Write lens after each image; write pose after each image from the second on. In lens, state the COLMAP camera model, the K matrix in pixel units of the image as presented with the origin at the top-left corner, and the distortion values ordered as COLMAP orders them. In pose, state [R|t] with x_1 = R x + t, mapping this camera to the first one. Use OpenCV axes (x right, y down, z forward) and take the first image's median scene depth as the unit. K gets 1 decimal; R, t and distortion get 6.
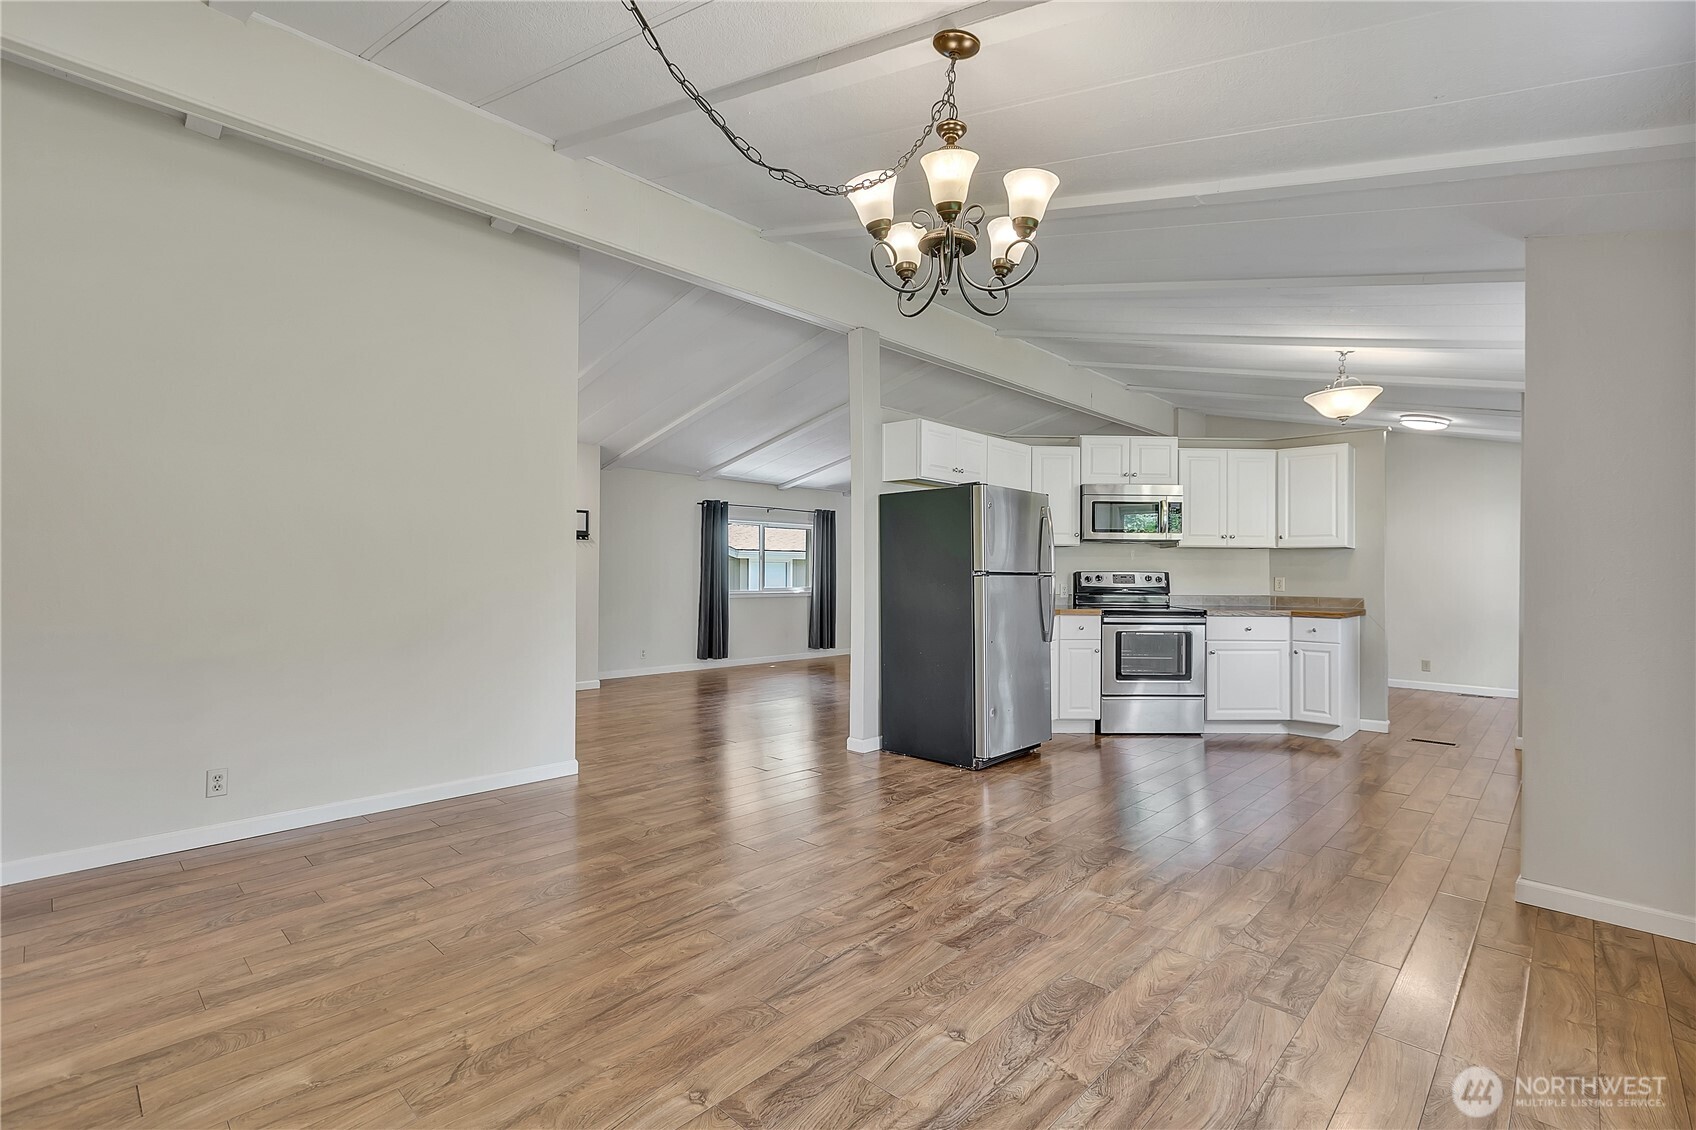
lens RADIAL K [[780.3, 0, 833.5], [0, 780.3, 558.1], [0, 0, 1]] dist [-0.000714, 0.000648]
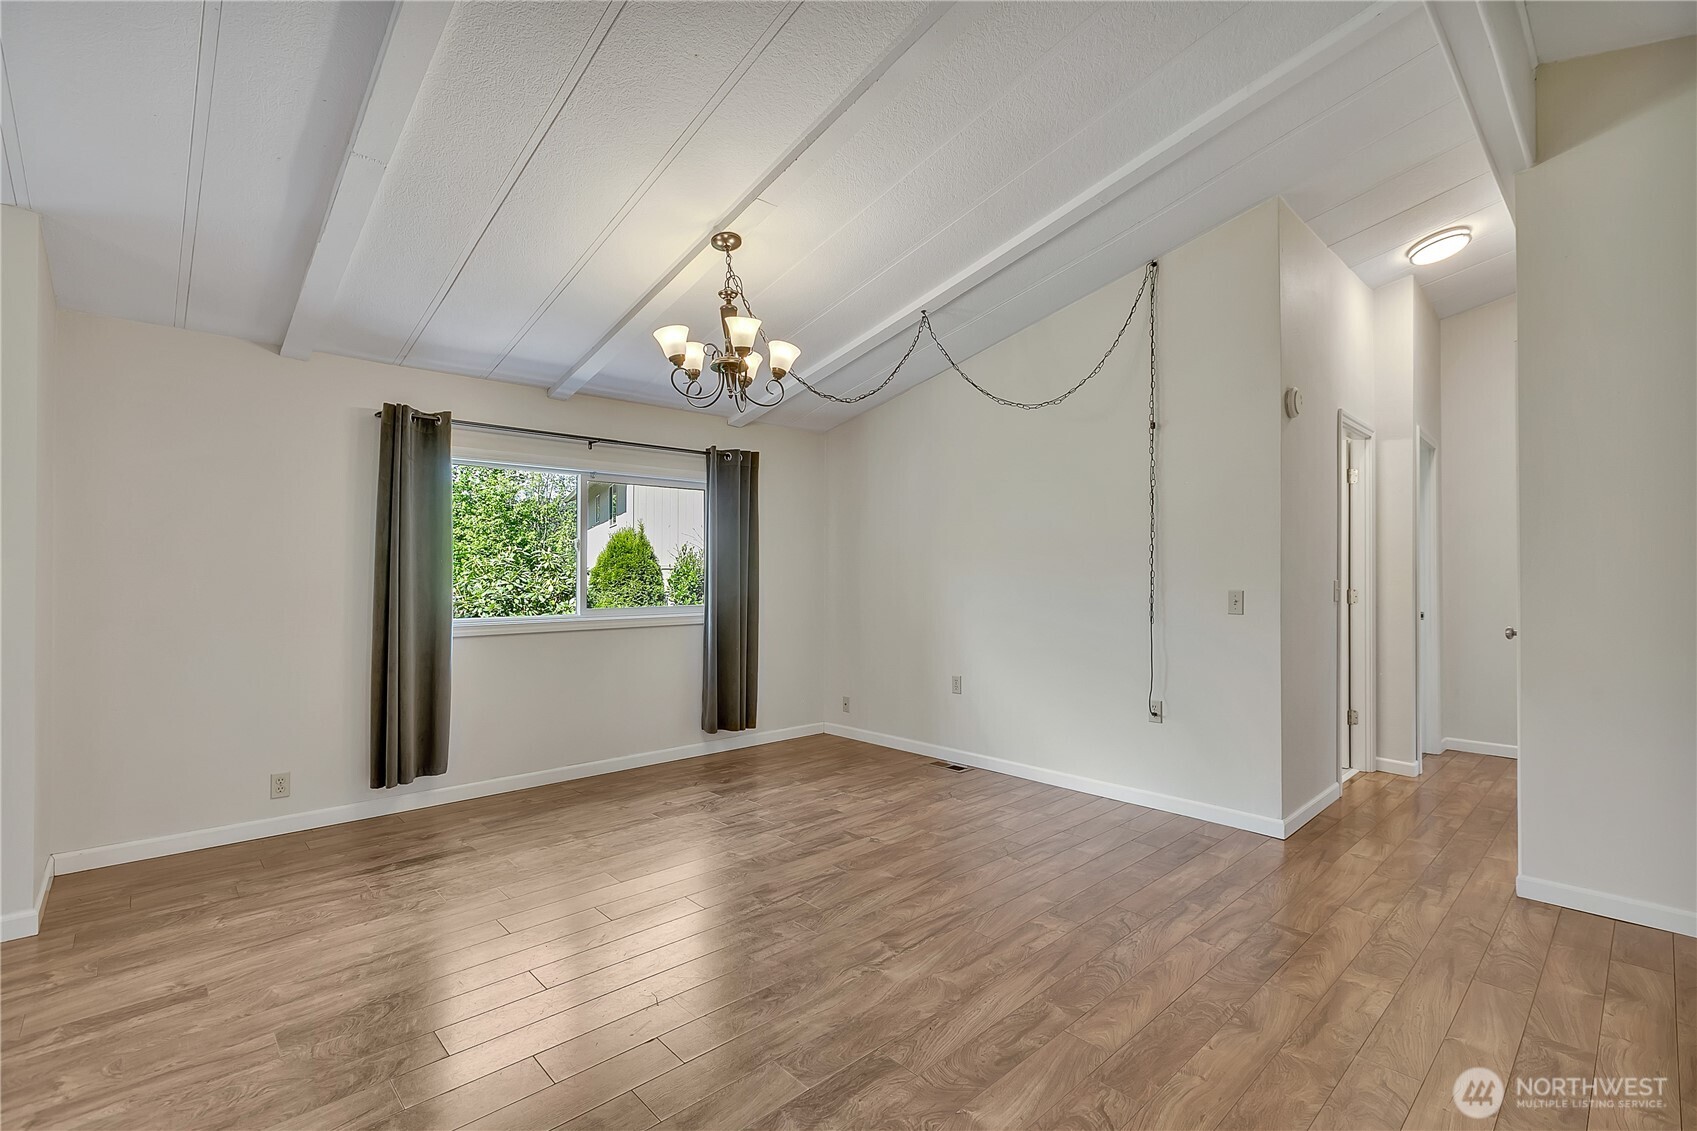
lens RADIAL K [[765.1, 0, 839.2], [0, 765.1, 553.1], [0, 0, 1]] dist [-0.000821, 0.001883]
pose [[-0.998612, -0.012834, 0.051073, -0.053467], [-0.014891, 0.999084, -0.040116, 0.006956], [-0.050511, -0.040821, -0.997889, 0.928925]]
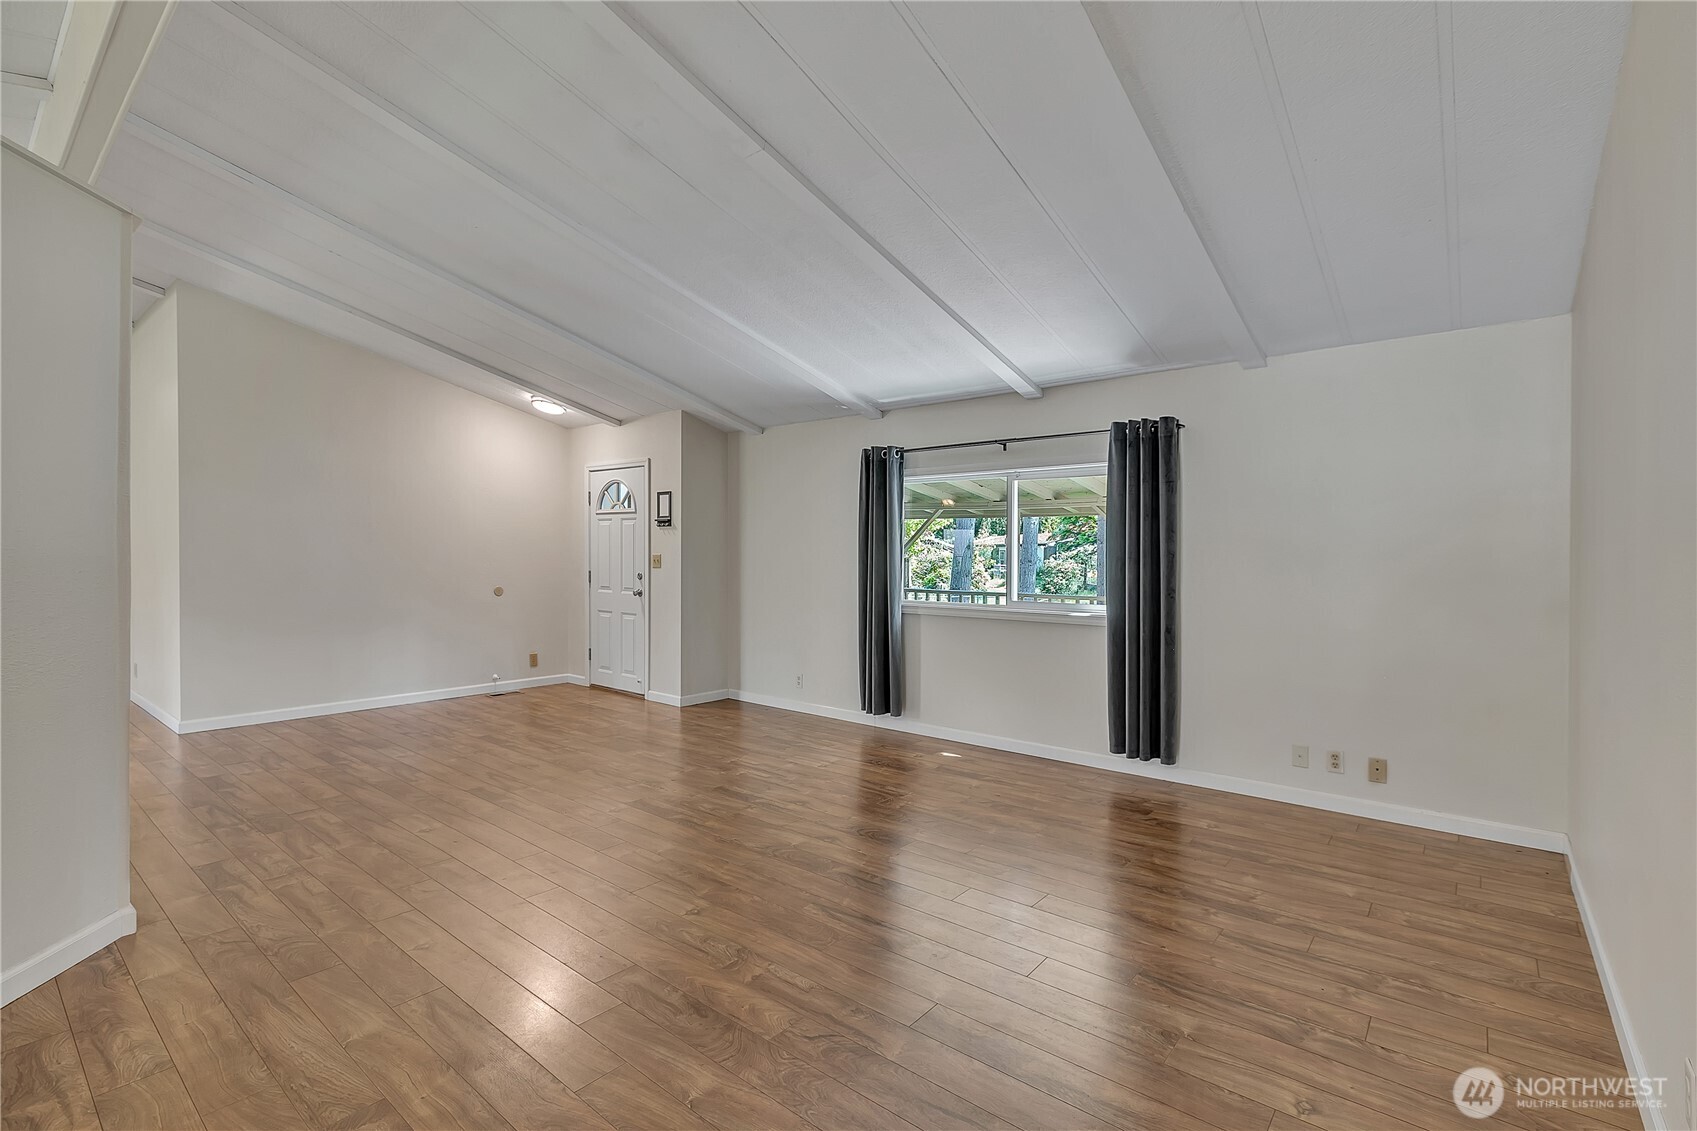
lens RADIAL K [[765.1, 0, 837.1], [0, 765.1, 566.1], [0, 0, 1]] dist [-0.000821, 0.001883]
pose [[0.081974, -0.000726, -0.996634, 0.691684], [0.005927, 0.999982, -0.000241, 0.026151], [0.996617, -0.005887, 0.081977, 1.491057]]
